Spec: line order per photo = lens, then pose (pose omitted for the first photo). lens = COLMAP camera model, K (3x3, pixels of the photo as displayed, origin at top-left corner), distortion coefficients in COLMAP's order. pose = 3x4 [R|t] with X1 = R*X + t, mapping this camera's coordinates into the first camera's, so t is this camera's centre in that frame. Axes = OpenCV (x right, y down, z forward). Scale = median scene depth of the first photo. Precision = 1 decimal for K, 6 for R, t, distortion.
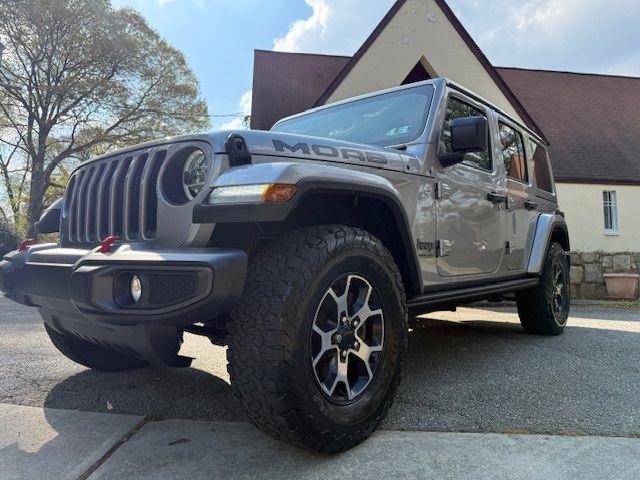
lens RADIAL K [[466.5, 0, 312.0], [0, 466.5, 248.6], [0, 0, 1]] dist [-0.011256, -0.005201]
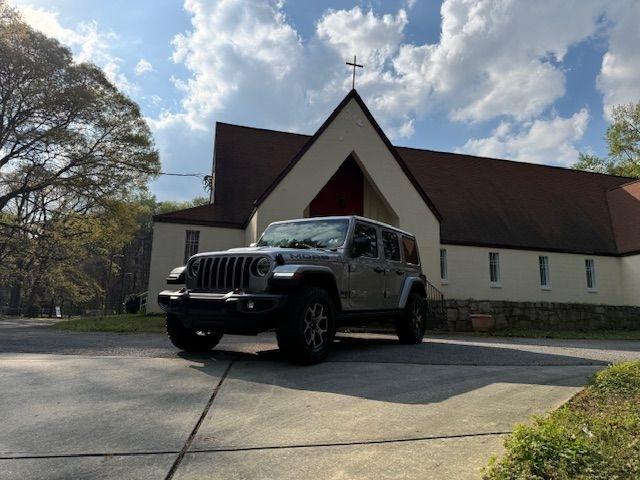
lens RADIAL K [[451.7, 0, 320.0], [0, 451.7, 240.0], [0, 0, 1]] dist [0.002331, -0.002240]
pose [[0.987756, 0.039311, 0.150970, -0.064741], [-0.021454, 0.992766, -0.118135, -0.000361], [-0.154522, 0.113449, 0.981454, -0.348620]]
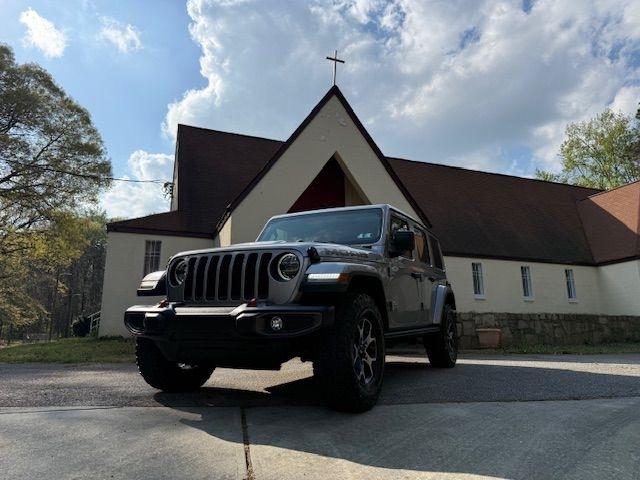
lens RADIAL K [[457.4, 0, 323.2], [0, 457.4, 243.3], [0, 0, 1]] dist [0.001469, -0.001626]
pose [[0.969744, 0.036632, 0.241359, -0.111838], [-0.000842, 0.989173, -0.146749, 0.004886], [-0.244122, 0.142106, 0.959276, -0.168273]]
